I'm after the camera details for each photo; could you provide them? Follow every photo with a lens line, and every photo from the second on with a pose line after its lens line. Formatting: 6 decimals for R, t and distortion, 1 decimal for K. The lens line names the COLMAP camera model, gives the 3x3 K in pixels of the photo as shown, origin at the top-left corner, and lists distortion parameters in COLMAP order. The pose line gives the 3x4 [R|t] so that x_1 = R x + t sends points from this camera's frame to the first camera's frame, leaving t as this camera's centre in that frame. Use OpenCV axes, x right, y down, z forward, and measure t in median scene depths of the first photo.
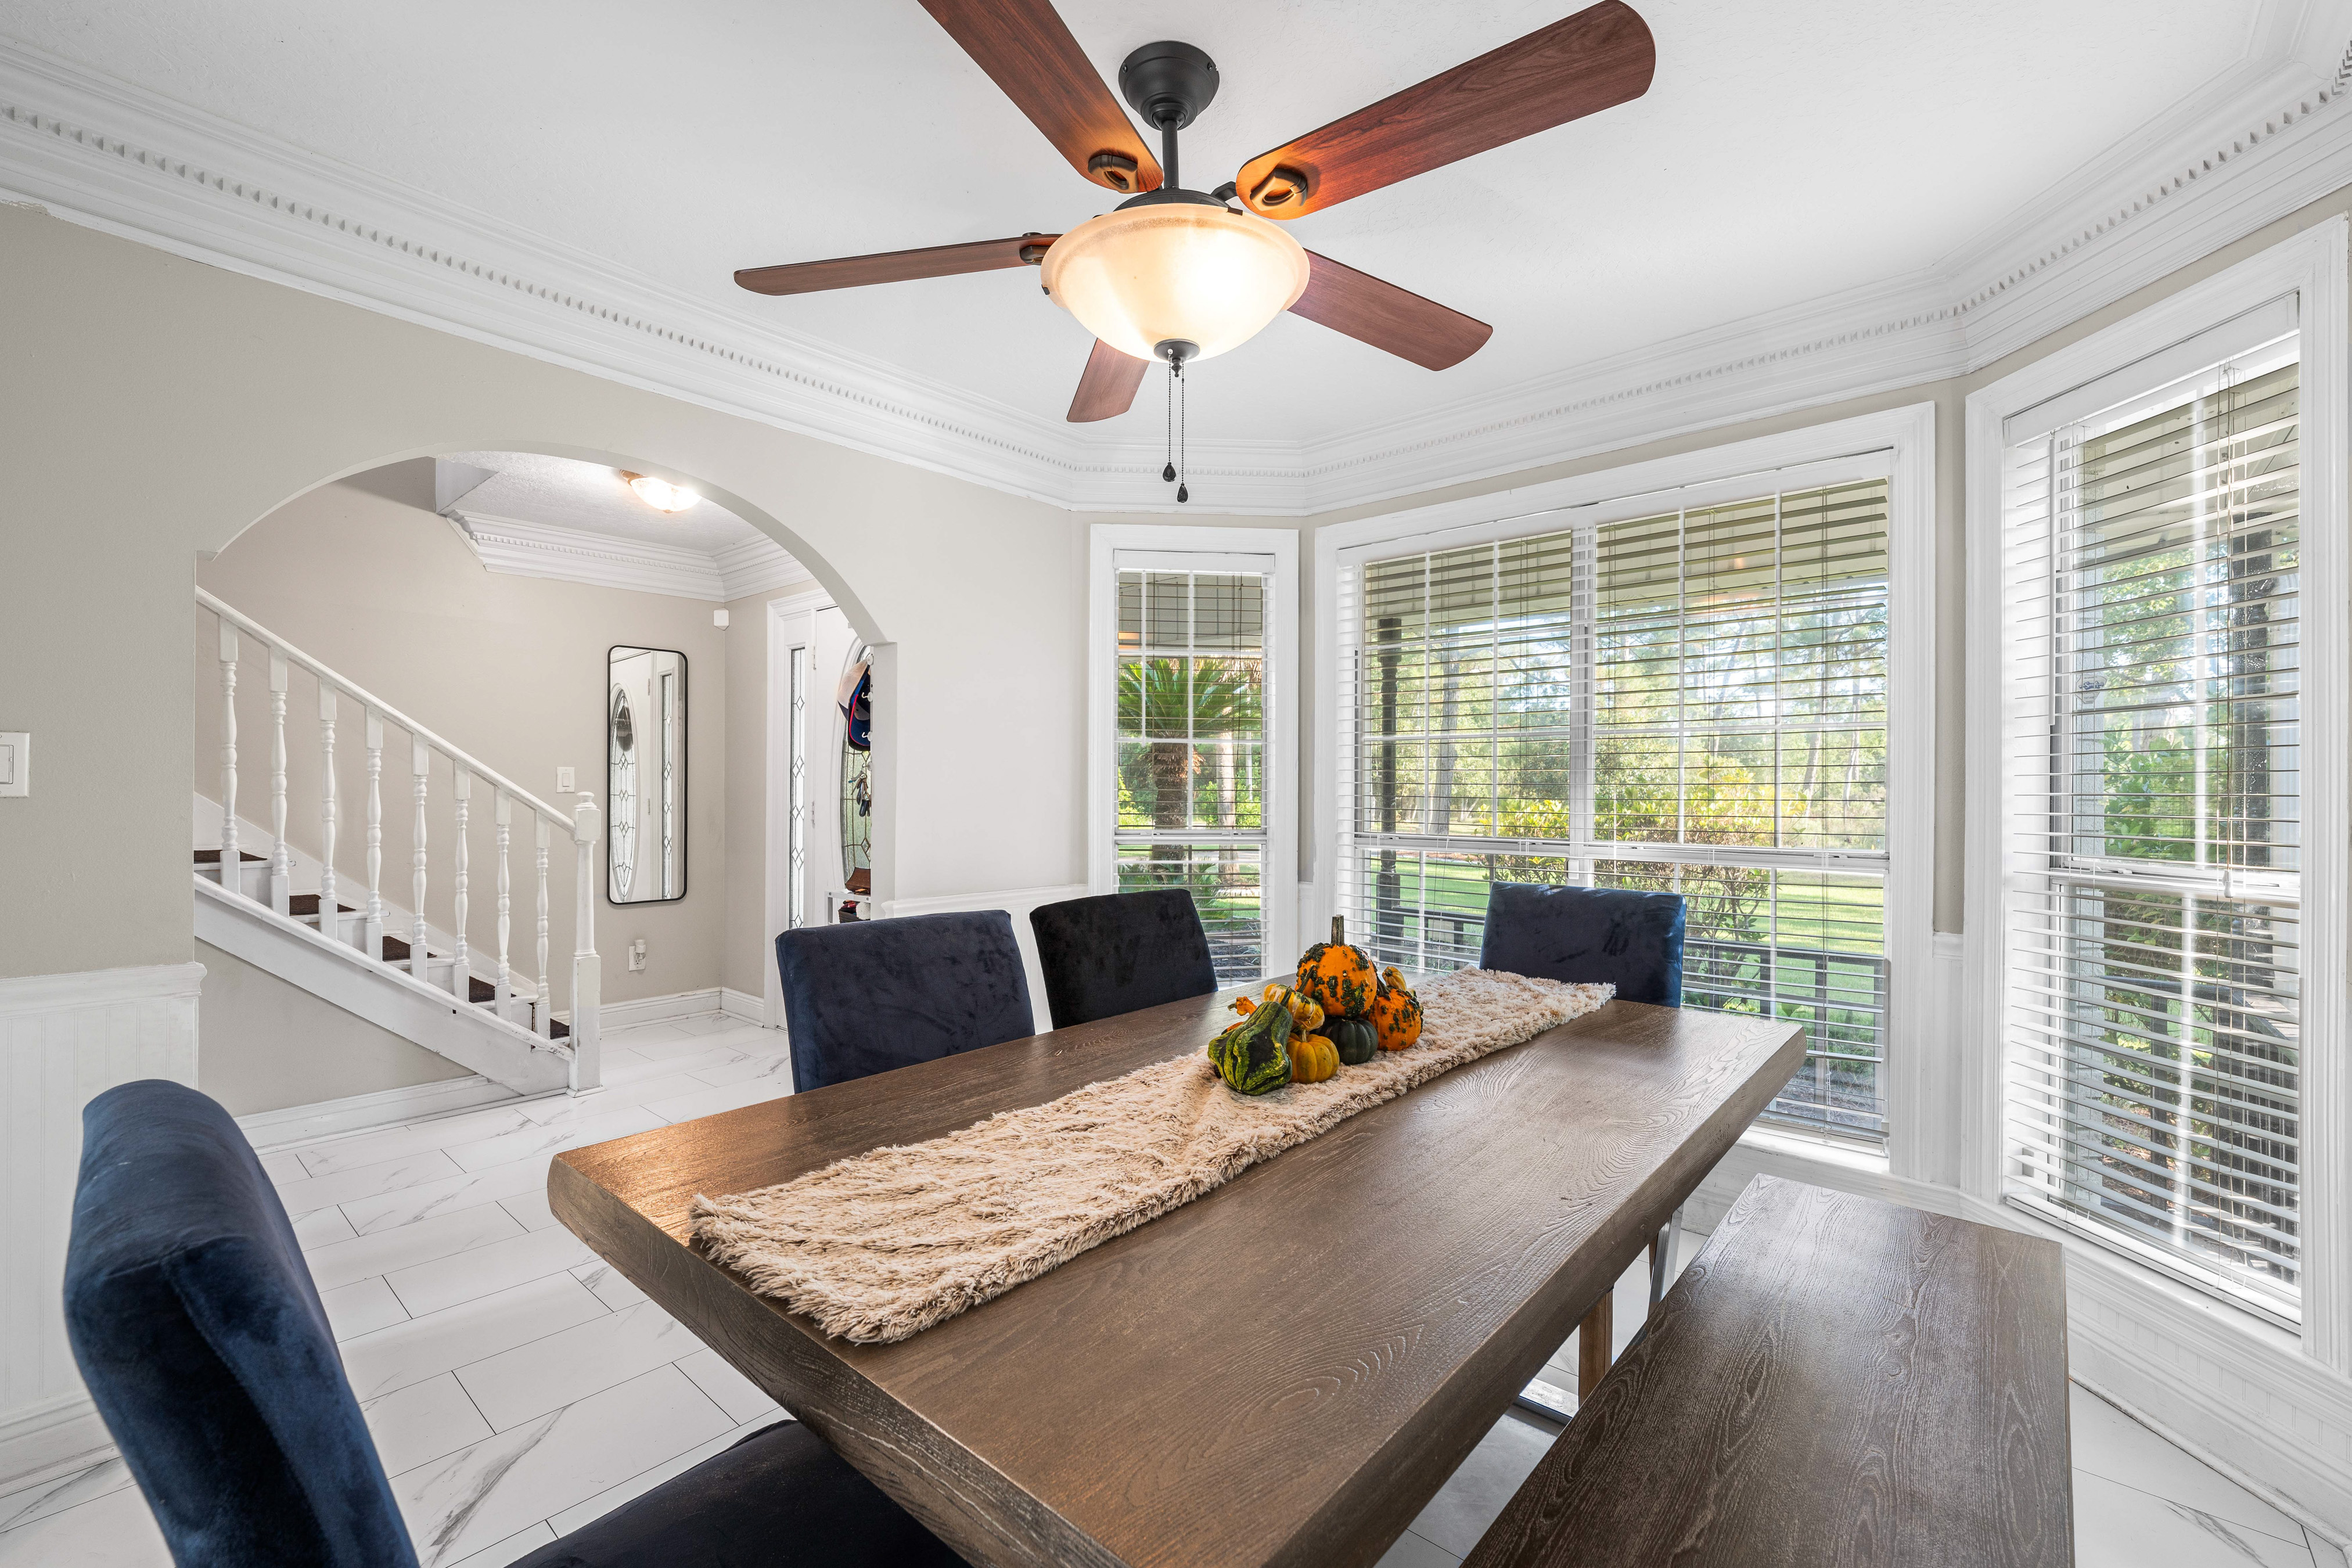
lens RADIAL K [[995.7, 0, 1165.1], [0, 995.7, 793.6], [0, 0, 1]] dist [0.003234, 0.000554]
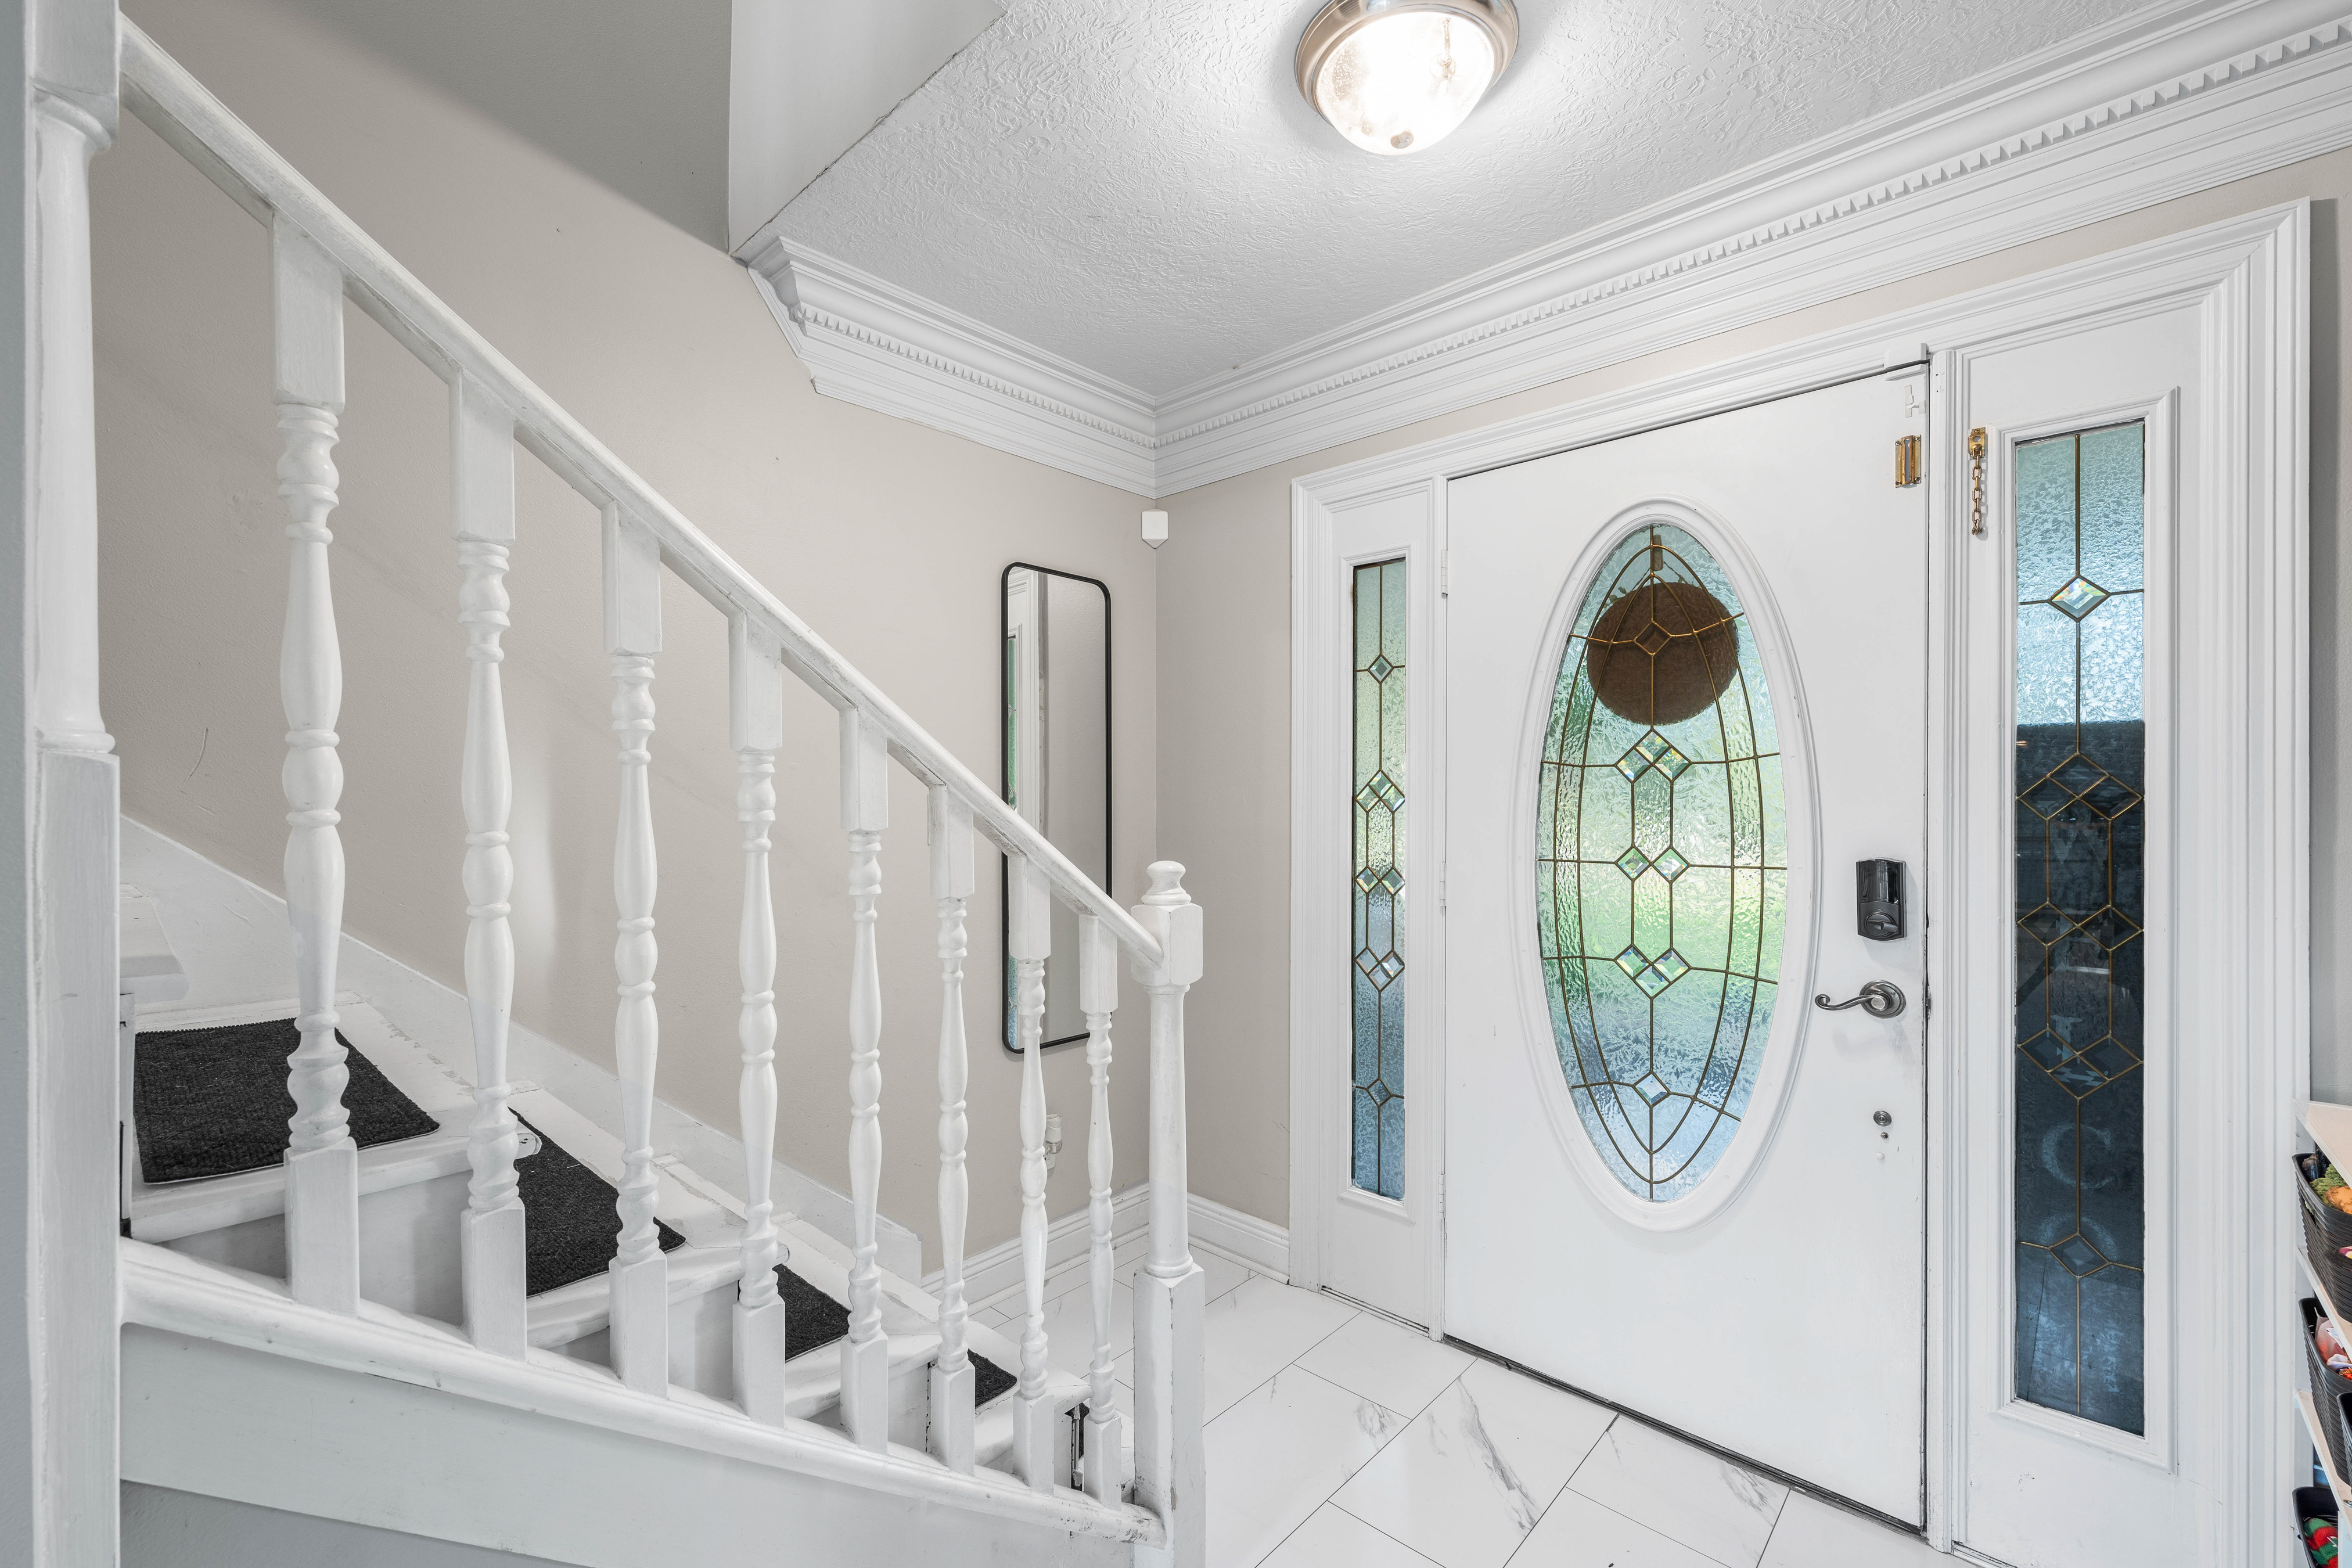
lens RADIAL K [[995.7, 0, 1180.7], [0, 995.7, 811.5], [0, 0, 1]] dist [0.003234, 0.000554]
pose [[0.999681, -0.005806, -0.024567, -0.510645], [0.005831, 0.999983, 0.000941, -0.019906], [0.024562, -0.001084, 0.999698, 0.540003]]
